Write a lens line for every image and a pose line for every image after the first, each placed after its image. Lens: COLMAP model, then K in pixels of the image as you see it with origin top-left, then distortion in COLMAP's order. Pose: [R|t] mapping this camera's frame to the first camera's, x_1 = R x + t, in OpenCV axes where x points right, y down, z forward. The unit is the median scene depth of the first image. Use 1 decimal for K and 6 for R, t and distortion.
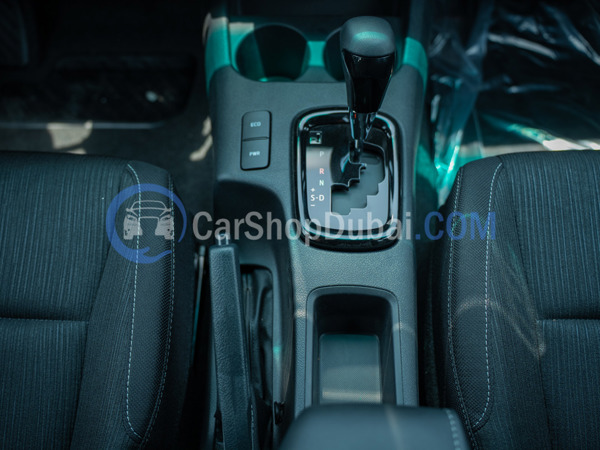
lens RADIAL K [[541.2, 0, 300.0], [0, 541.2, 225.0], [0, 0, 1]] dist [-0.058280, -0.000879]
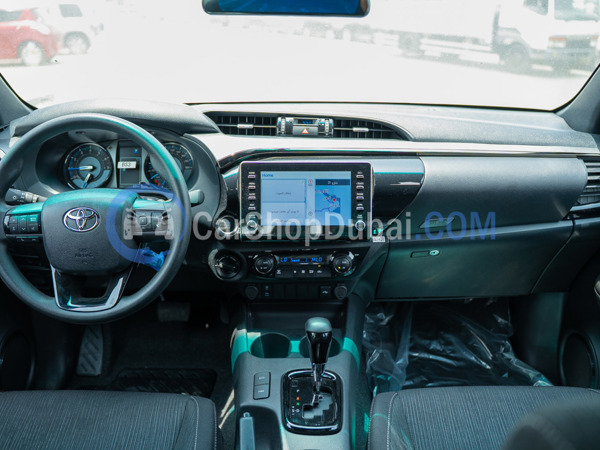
lens RADIAL K [[541.2, 0, 300.0], [0, 541.2, 225.0], [0, 0, 1]] dist [-0.058280, -0.000879]
pose [[0.999742, -0.003323, 0.022465, 0.006775], [0.016659, 0.779601, -0.626054, 0.487835], [-0.015433, 0.626267, 0.779456, -0.654737]]
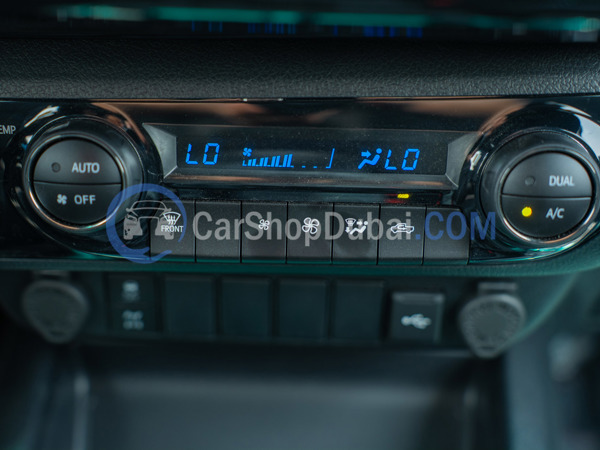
lens RADIAL K [[761.2, 0, 300.0], [0, 761.2, 225.0], [0, 0, 1]] dist [0.091345, 0.001011]
pose [[0.999571, 0.026163, 0.013170, 0.044306], [-0.016015, 0.864632, -0.502150, -0.279474], [-0.024525, 0.501724, 0.864680, 0.437890]]
